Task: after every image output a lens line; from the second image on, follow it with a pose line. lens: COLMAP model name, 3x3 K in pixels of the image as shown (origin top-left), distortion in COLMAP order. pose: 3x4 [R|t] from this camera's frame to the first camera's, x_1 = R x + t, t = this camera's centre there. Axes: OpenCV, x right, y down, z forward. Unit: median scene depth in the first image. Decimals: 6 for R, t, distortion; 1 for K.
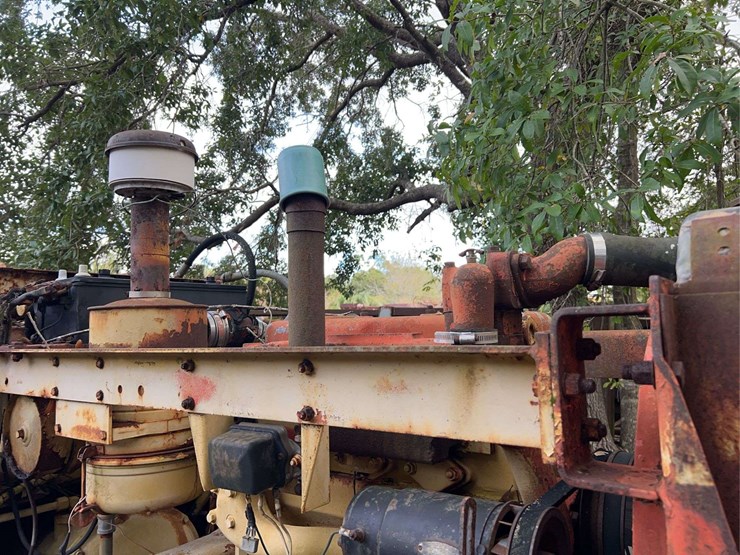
lens RADIAL K [[560.4, 0, 370.0], [0, 560.4, 277.5], [0, 0, 1]] dist [0.004326, -0.001800]
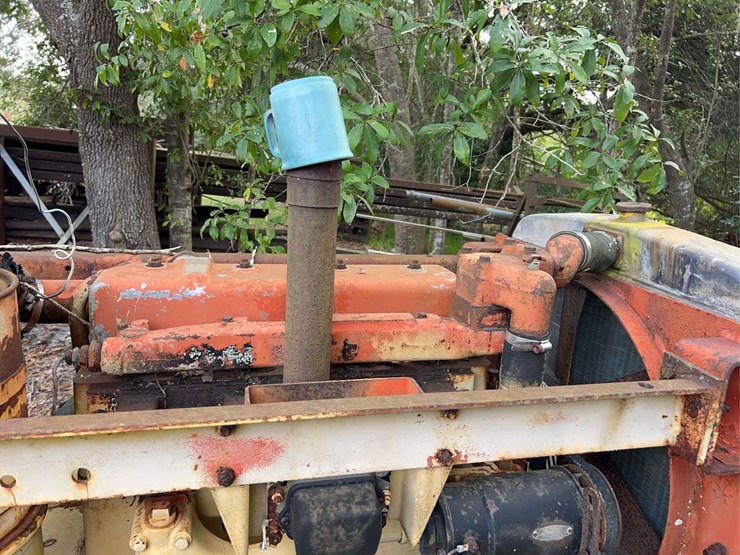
lens RADIAL K [[560.4, 0, 370.0], [0, 560.4, 277.5], [0, 0, 1]] dist [0.004326, -0.001800]
pose [[0.639825, -0.119318, 0.759202, -0.858331], [-0.140403, 0.953100, 0.268118, -0.265025], [-0.755587, -0.278143, 0.593065, 0.645096]]
